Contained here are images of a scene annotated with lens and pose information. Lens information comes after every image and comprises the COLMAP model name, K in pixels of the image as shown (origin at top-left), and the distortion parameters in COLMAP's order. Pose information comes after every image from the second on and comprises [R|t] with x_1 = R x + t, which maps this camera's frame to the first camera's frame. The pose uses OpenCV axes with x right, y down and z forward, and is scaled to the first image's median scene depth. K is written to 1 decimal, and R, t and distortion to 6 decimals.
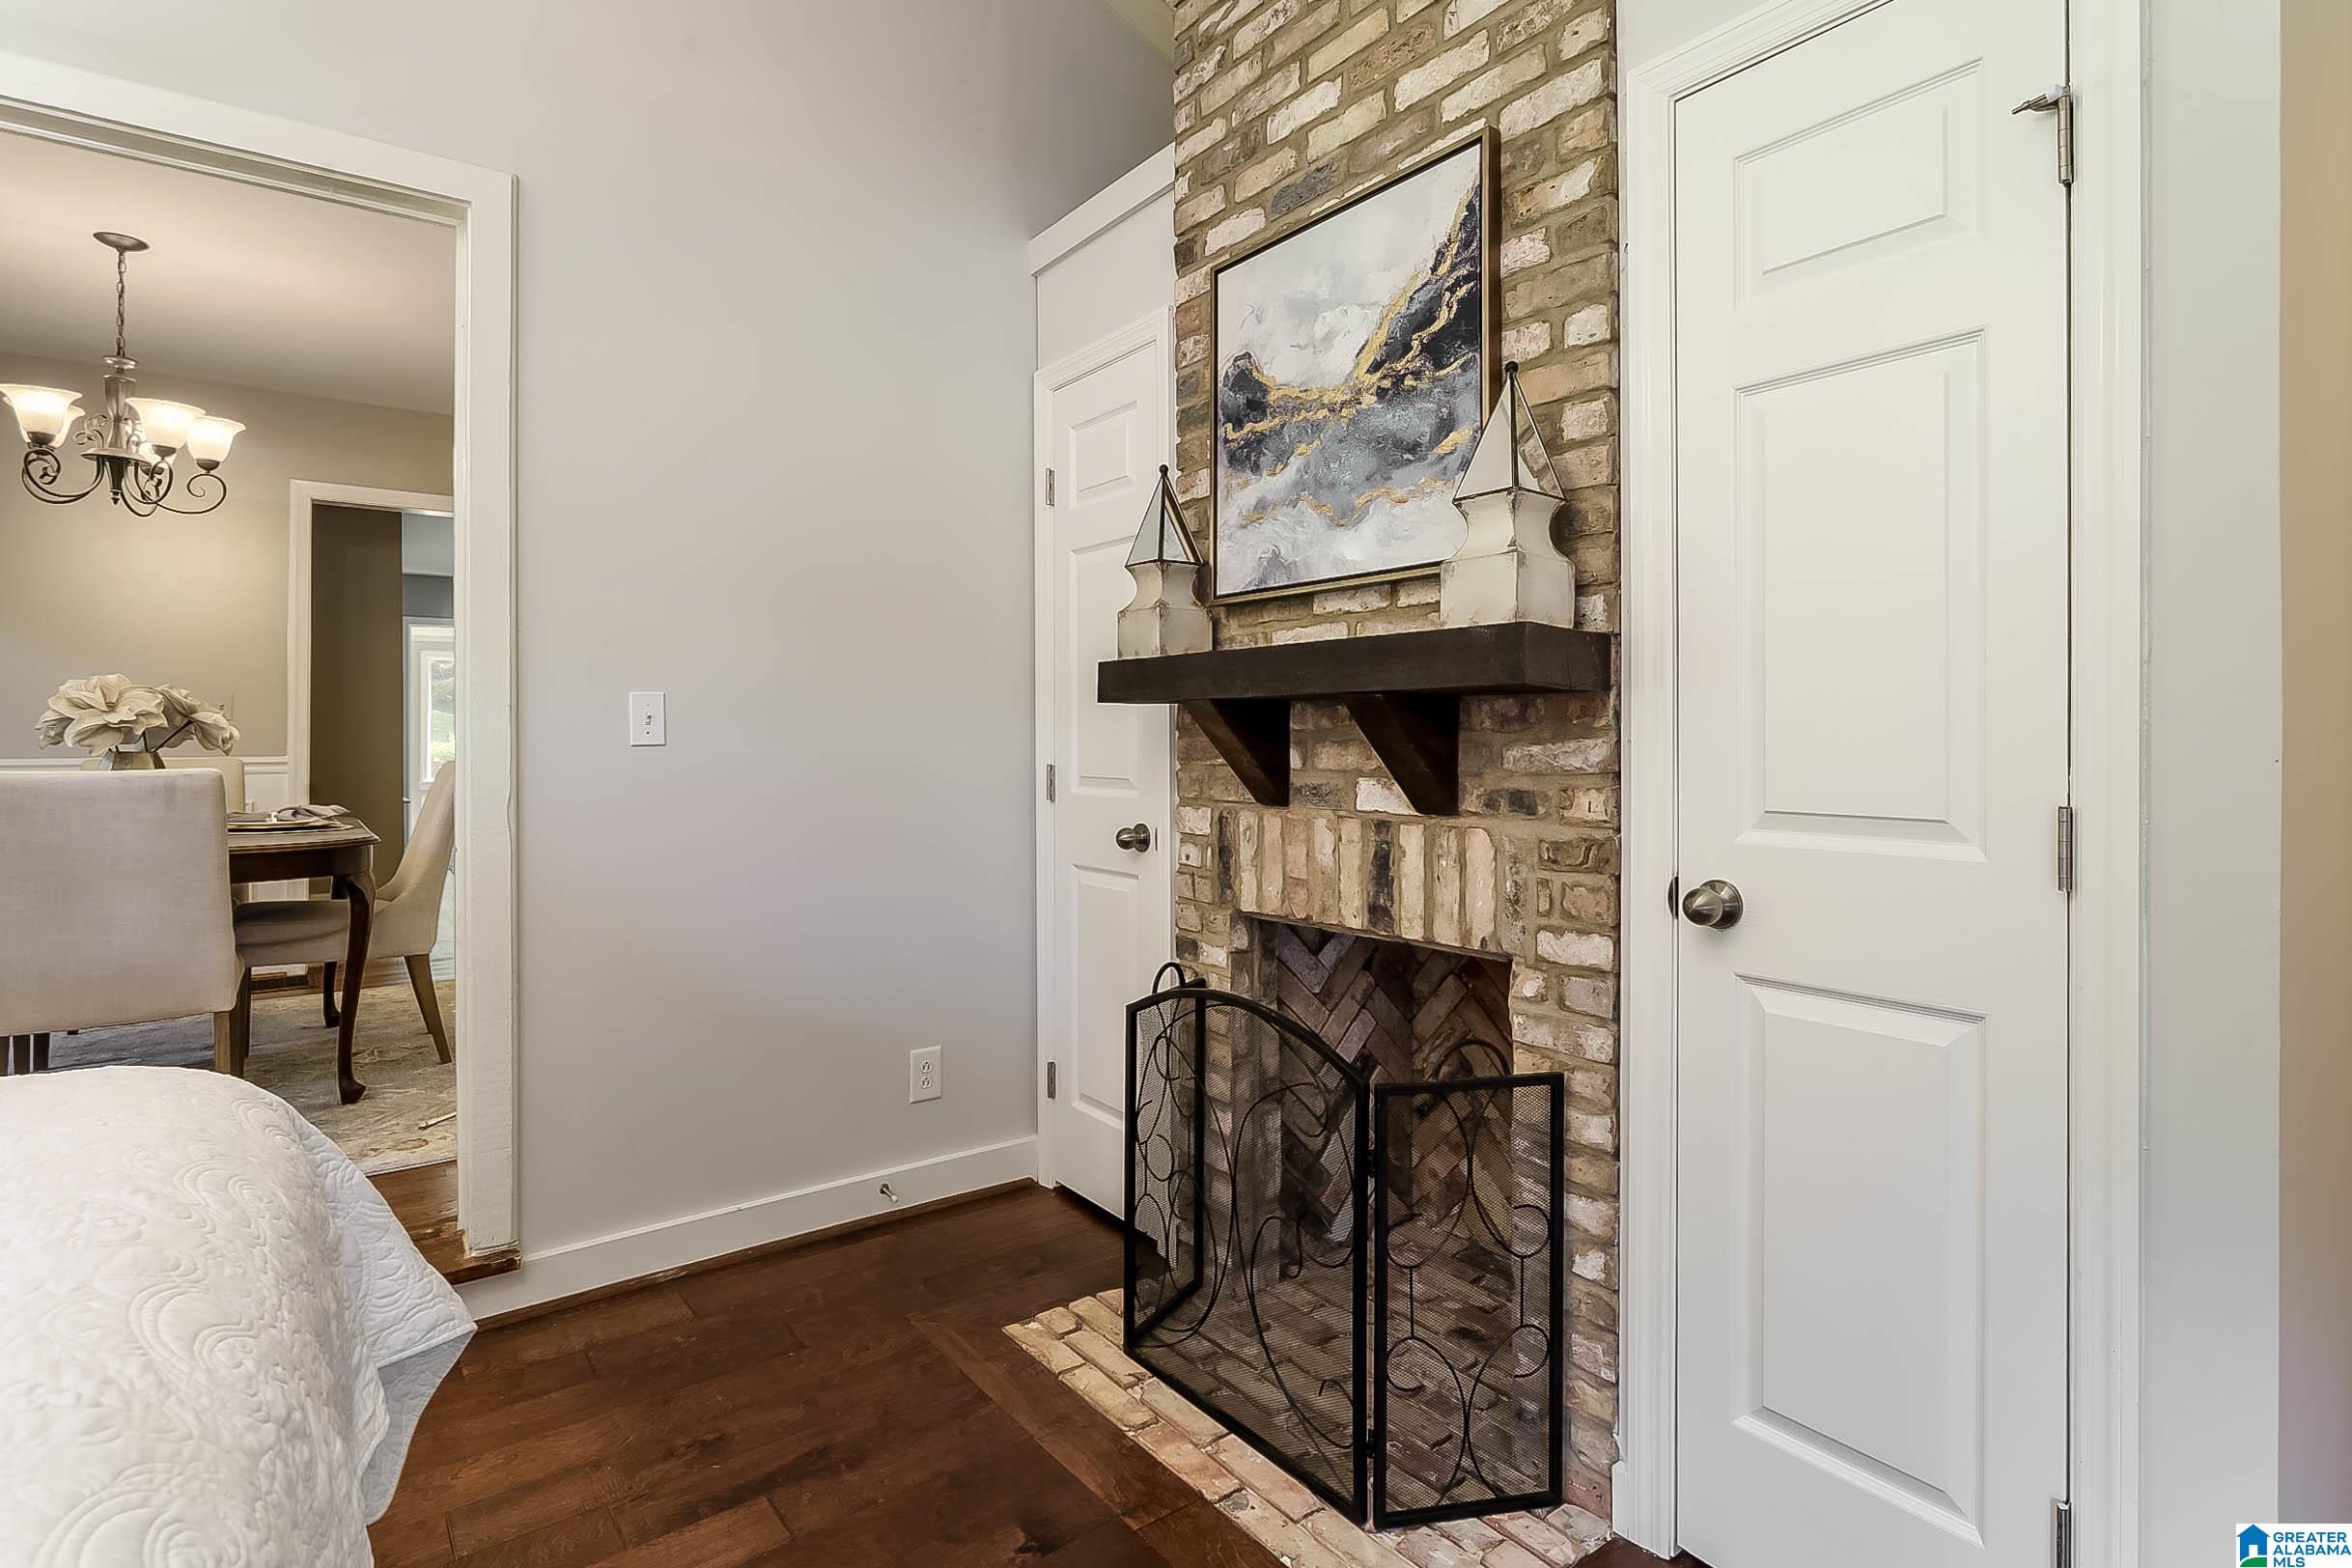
lens RADIAL K [[1185.6, 0, 1183.5], [0, 1185.6, 748.8], [0, 0, 1]] dist [-0.012440, 0.001053]
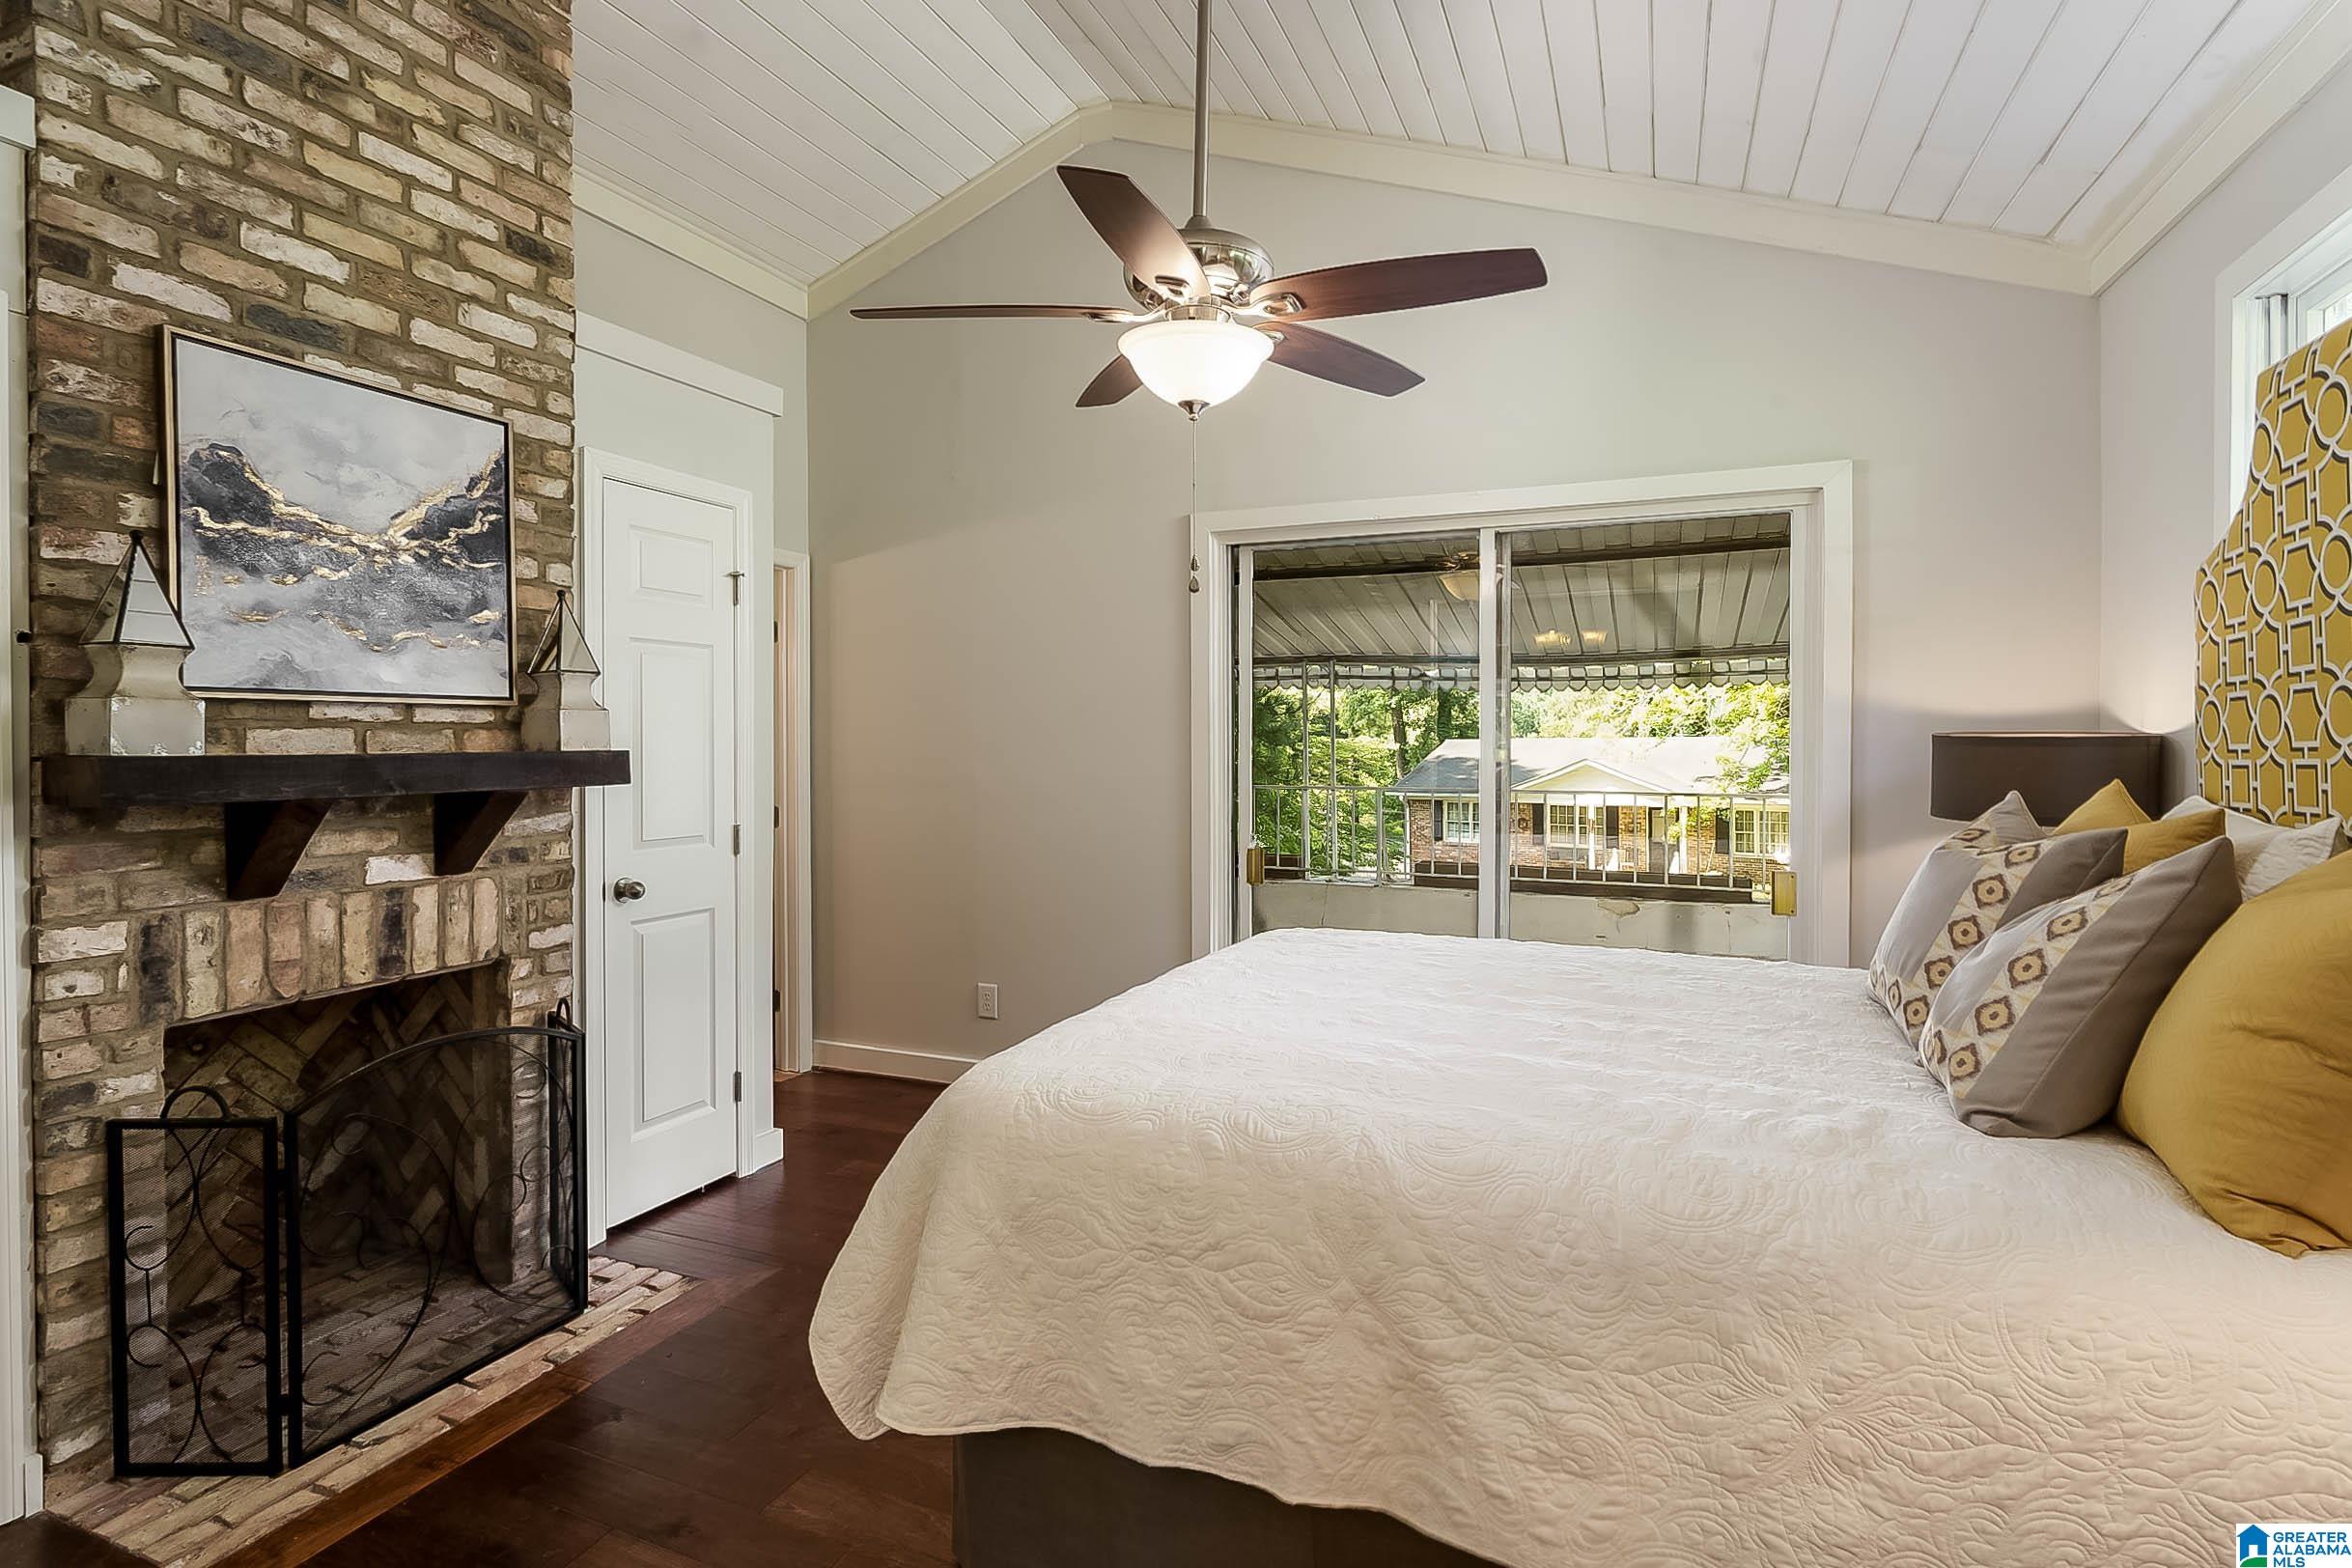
lens RADIAL K [[1131.4, 0, 1177.2], [0, 1131.4, 754.4], [0, 0, 1]] dist [0.000100, 0.000058]
pose [[-0.502935, -0.015976, 0.864177, -1.318561], [0.002644, 0.999796, 0.020022, -0.106335], [-0.864320, 0.012355, -0.502790, 0.898665]]
